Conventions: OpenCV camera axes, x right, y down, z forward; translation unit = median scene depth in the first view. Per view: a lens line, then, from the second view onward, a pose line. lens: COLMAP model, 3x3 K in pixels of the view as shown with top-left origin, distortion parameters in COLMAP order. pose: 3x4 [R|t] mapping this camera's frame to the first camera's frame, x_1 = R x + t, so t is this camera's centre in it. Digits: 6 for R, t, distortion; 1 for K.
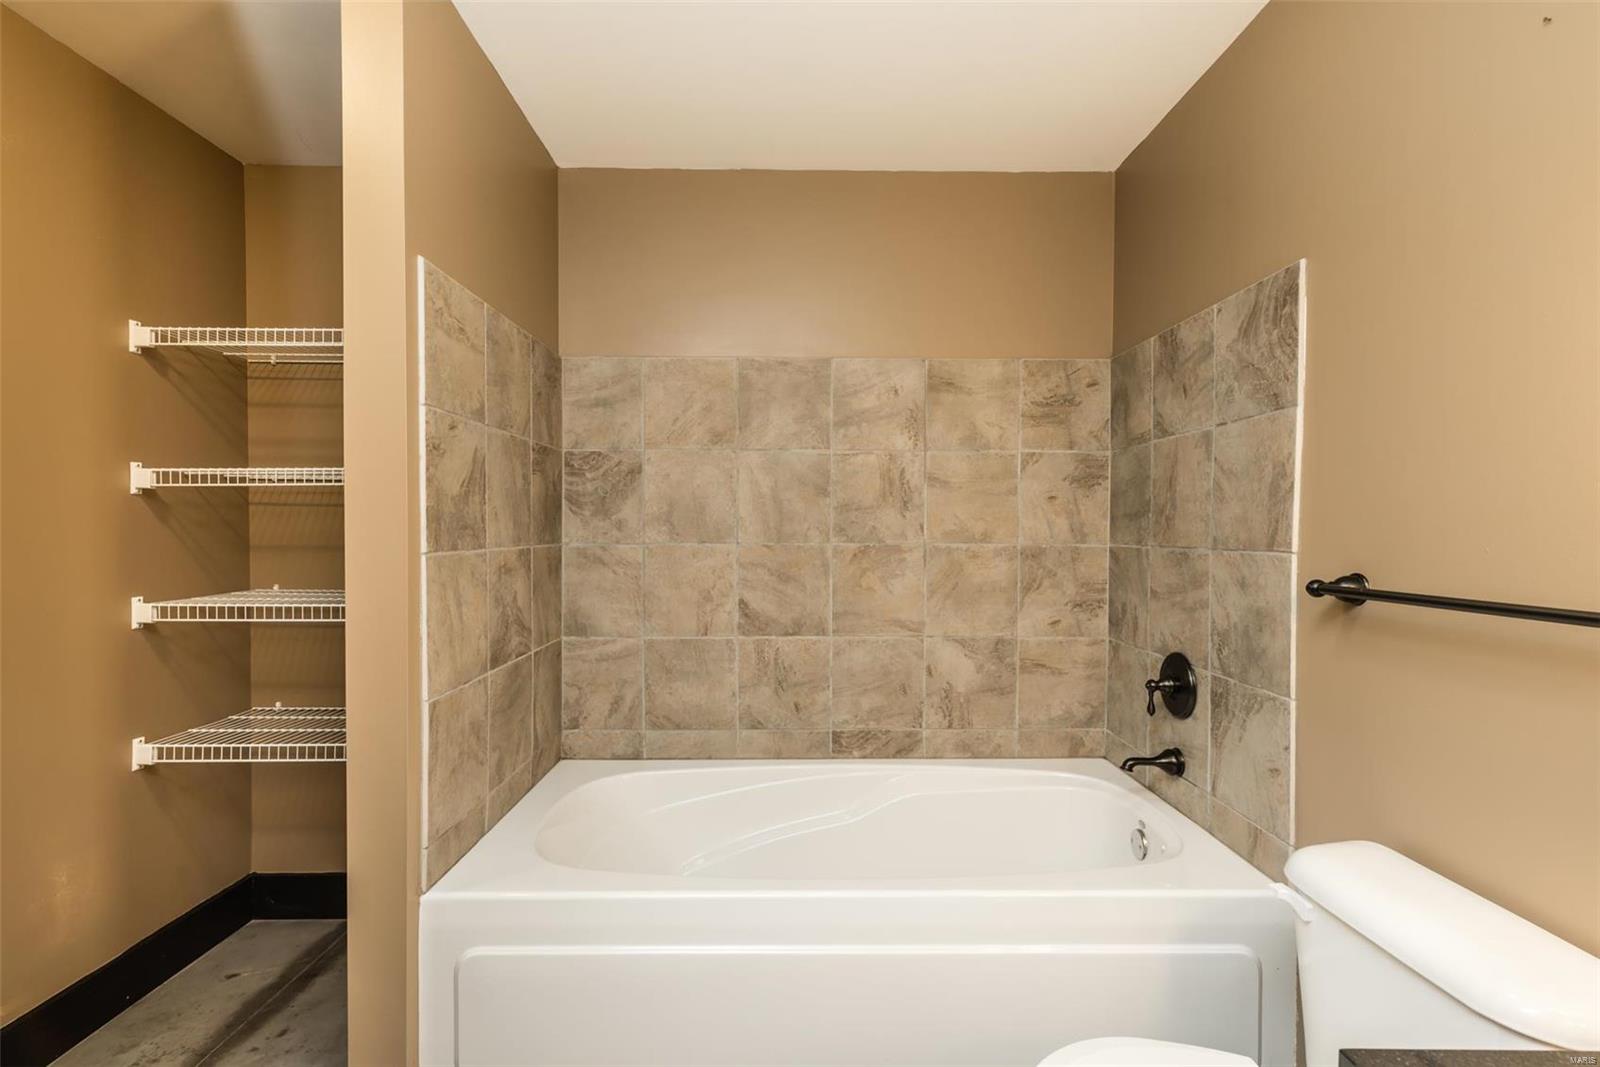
lens RADIAL K [[730.7, 0, 798.6], [0, 730.7, 534.4], [0, 0, 1]] dist [0.003824, -0.000525]
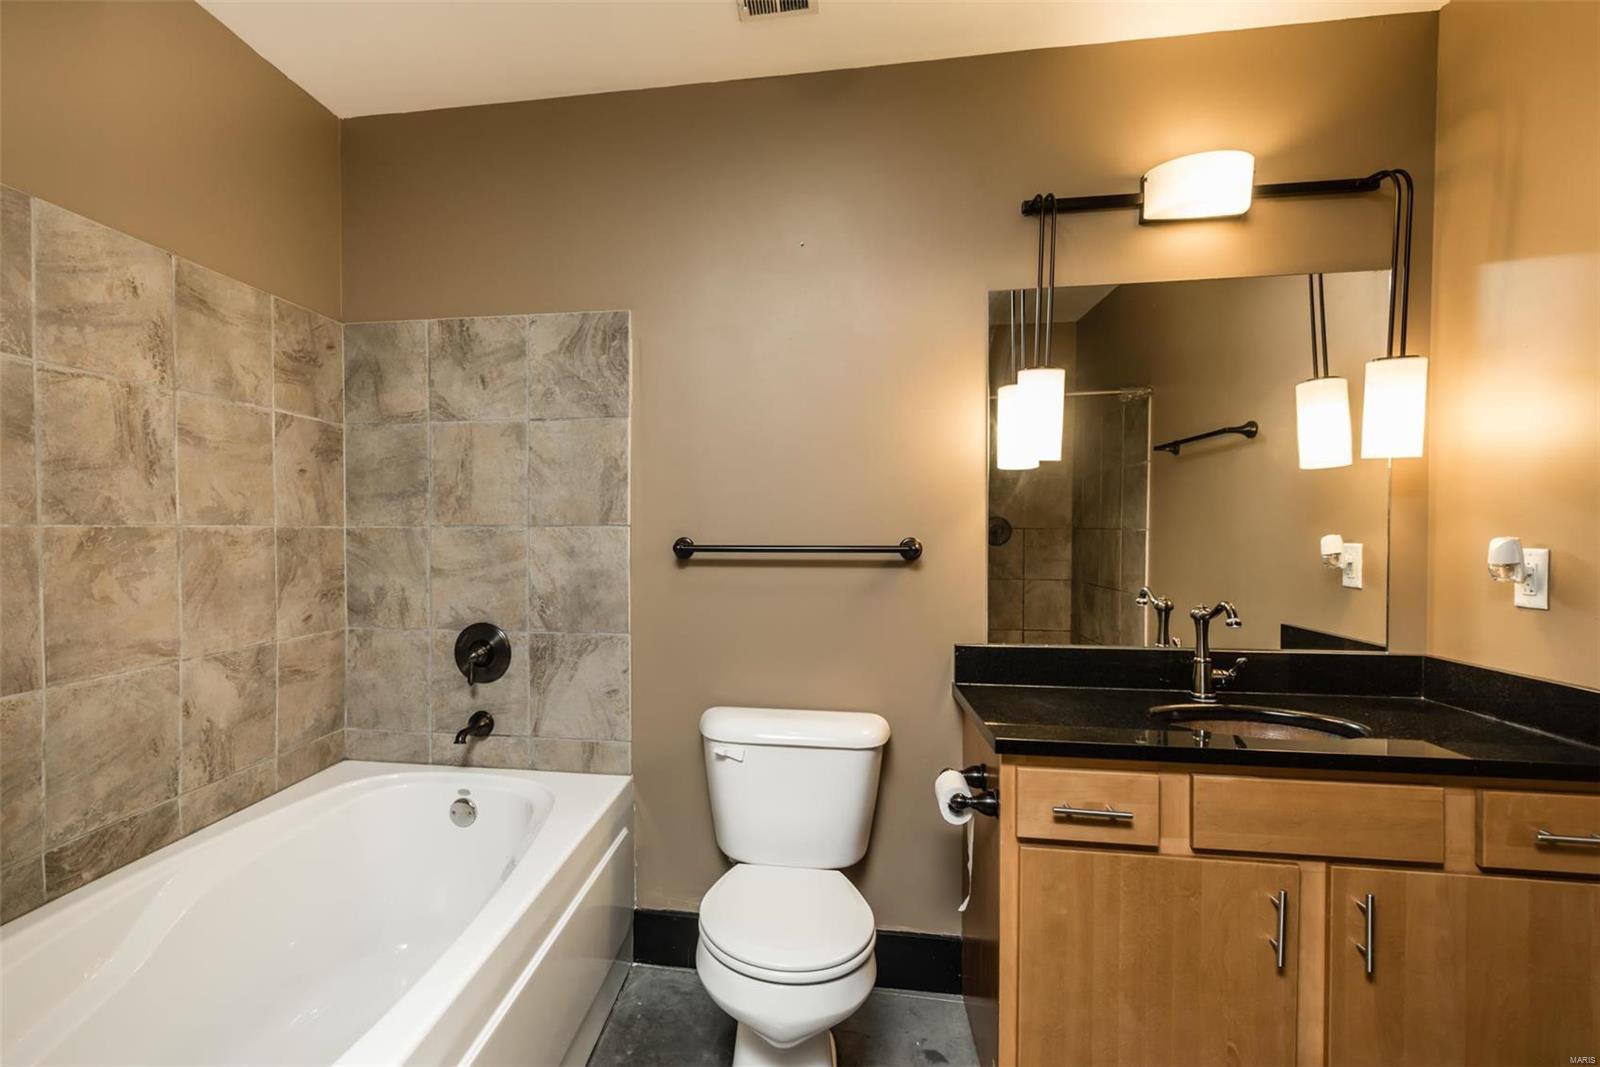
lens RADIAL K [[696.8, 0, 798.2], [0, 696.8, 529.9], [0, 0, 1]] dist [0.002648, 0.001024]
pose [[0.185825, -0.014075, 0.982482, -0.374011], [0.007429, 0.999889, 0.012920, 0.013046], [-0.982555, 0.004898, 0.185908, 0.317299]]
